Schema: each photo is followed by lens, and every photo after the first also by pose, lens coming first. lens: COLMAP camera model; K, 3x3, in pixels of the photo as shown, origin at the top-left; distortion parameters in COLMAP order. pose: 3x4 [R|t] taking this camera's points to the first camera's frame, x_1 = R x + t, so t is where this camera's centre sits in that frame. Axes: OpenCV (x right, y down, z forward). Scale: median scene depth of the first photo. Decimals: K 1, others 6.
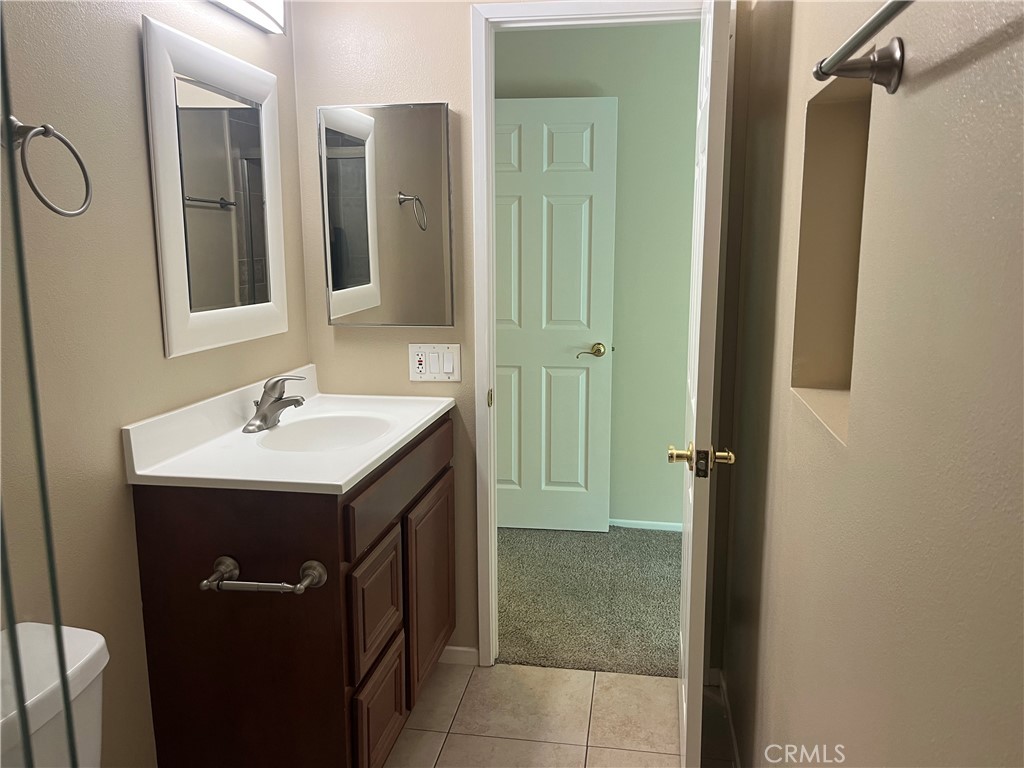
lens RADIAL K [[779.9, 0, 517.5], [0, 779.9, 376.1], [0, 0, 1]] dist [0.059903, -0.091052]
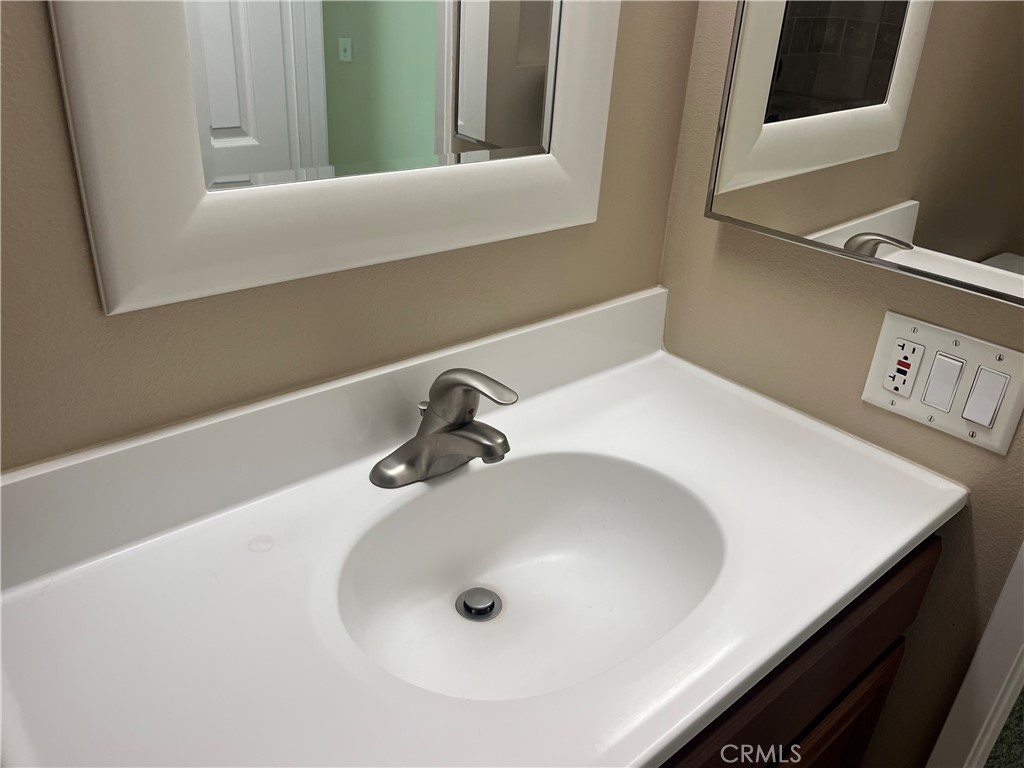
lens RADIAL K [[779.9, 0, 517.5], [0, 779.9, 376.1], [0, 0, 1]] dist [0.059903, -0.091052]
pose [[0.775176, 0.324160, -0.542239, -0.061996], [-0.163269, 0.931955, 0.323733, -0.105502], [0.610283, -0.162420, 0.775354, 0.595564]]
